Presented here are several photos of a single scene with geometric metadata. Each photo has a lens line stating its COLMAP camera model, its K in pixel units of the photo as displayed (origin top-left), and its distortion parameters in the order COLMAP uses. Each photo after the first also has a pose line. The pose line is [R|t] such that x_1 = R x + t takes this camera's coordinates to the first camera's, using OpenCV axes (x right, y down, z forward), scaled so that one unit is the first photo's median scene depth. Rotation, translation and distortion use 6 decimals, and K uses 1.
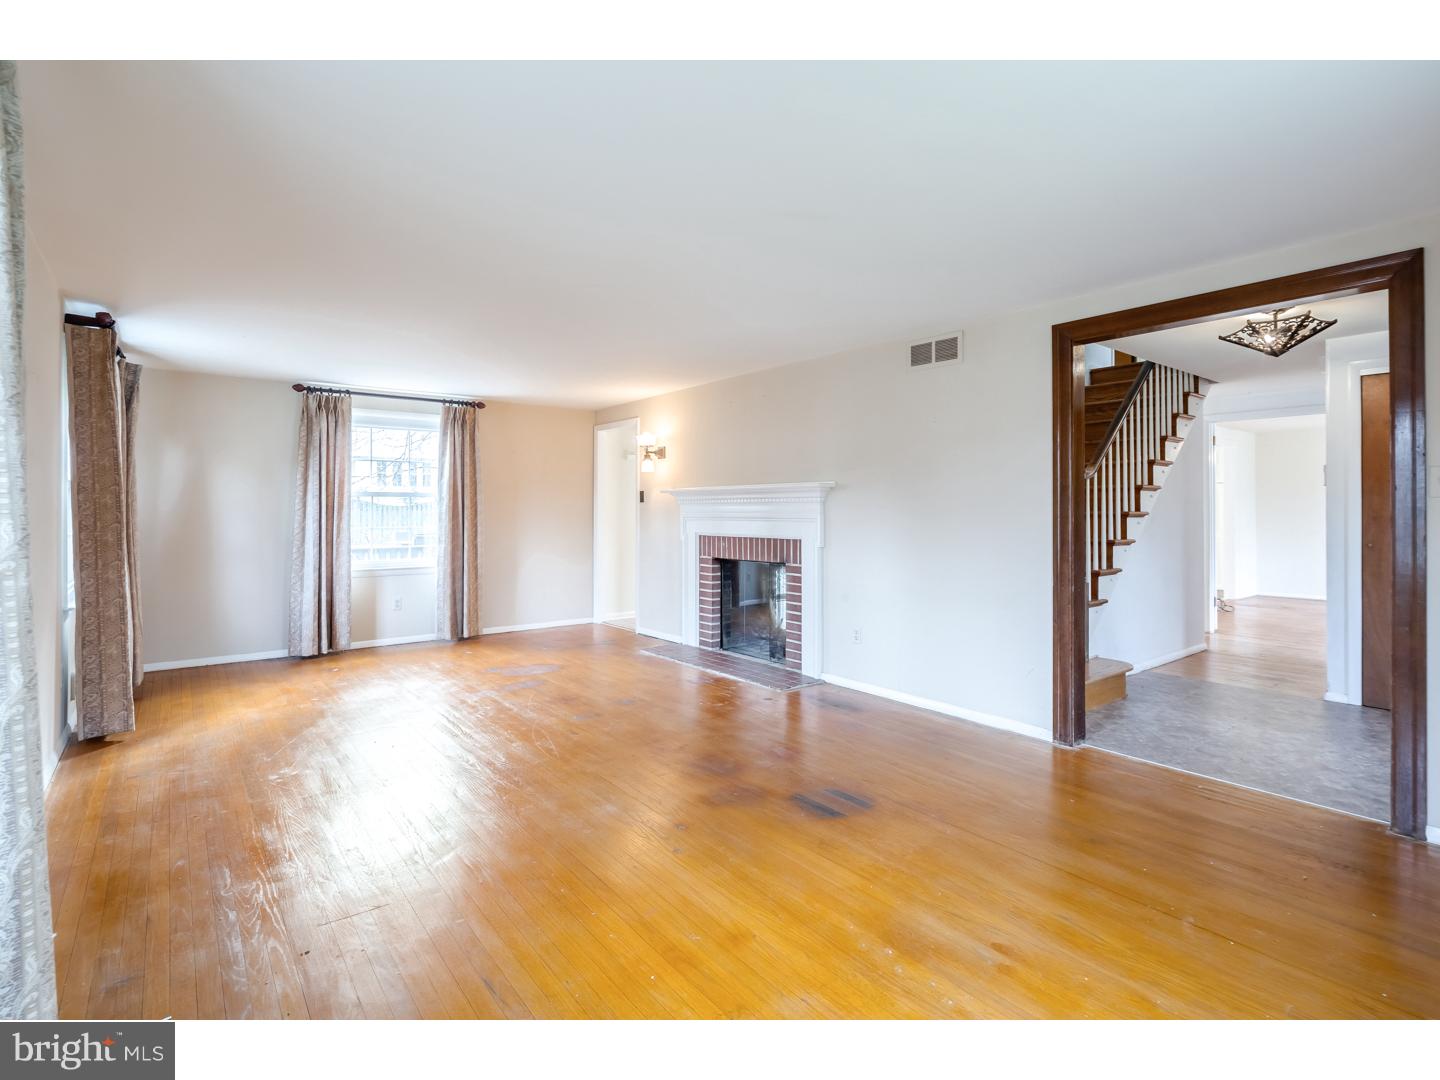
lens RADIAL K [[707.2, 0, 732.4], [0, 707.2, 508.1], [0, 0, 1]] dist [0.005251, -0.003862]
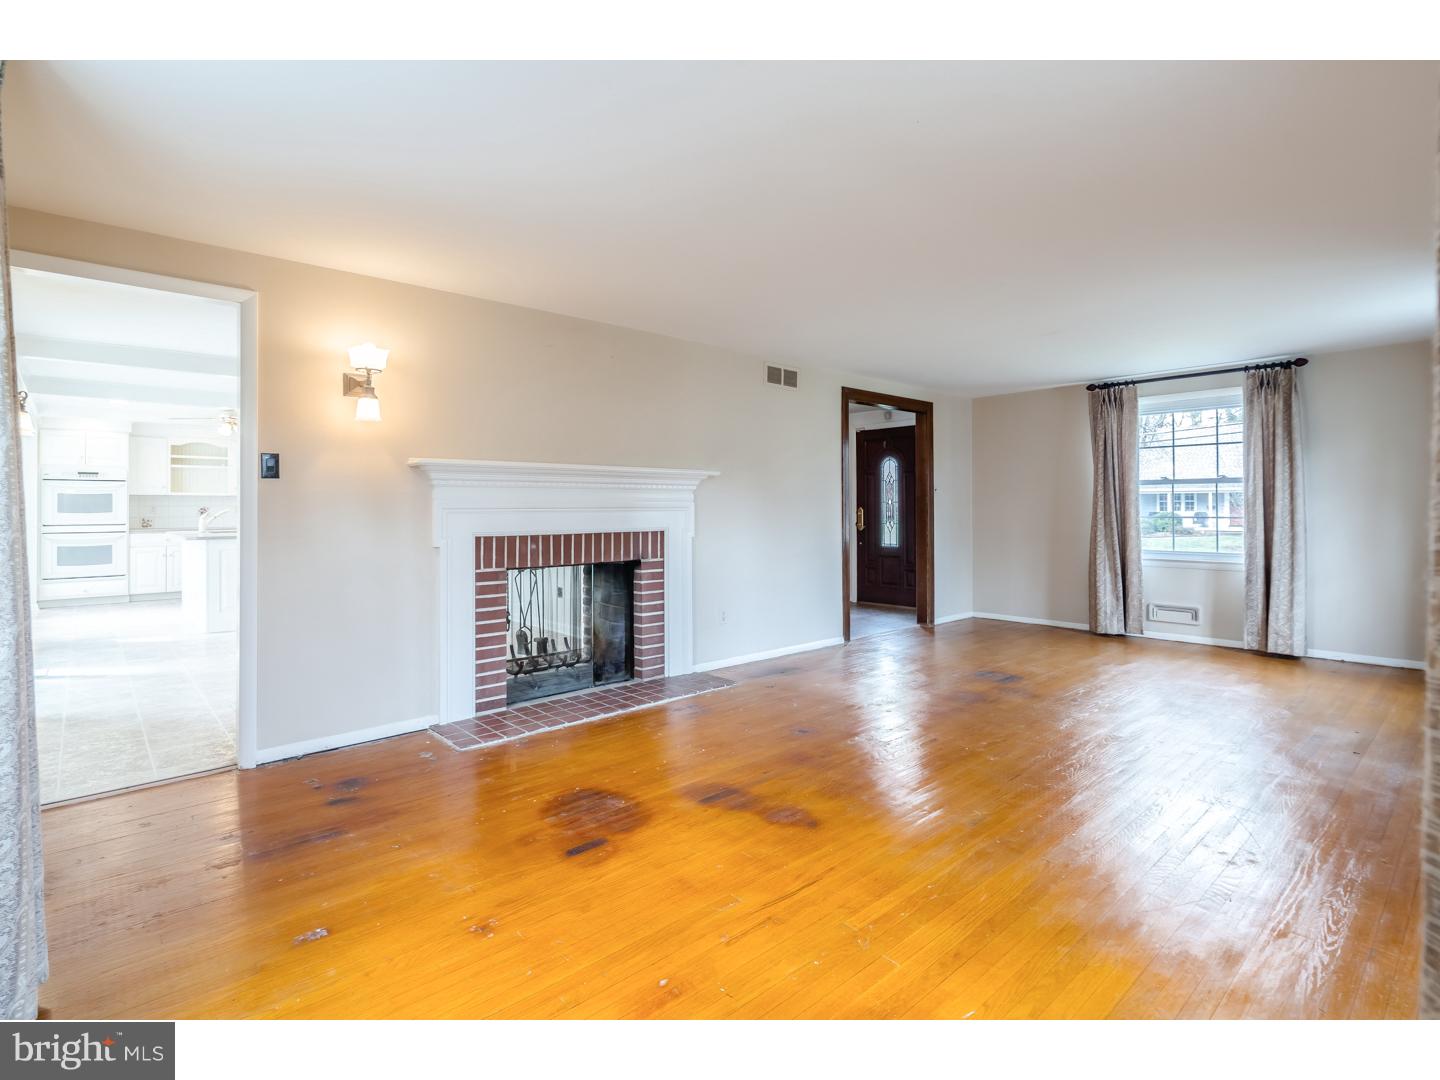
lens RADIAL K [[707.2, 0, 732.4], [0, 707.2, 508.1], [0, 0, 1]] dist [0.005251, -0.003862]
pose [[-0.069604, 0.000411, 0.997575, -0.816899], [-0.000054, 1.000000, -0.000415, 0.015359], [-0.997575, -0.000083, -0.069603, 0.971712]]
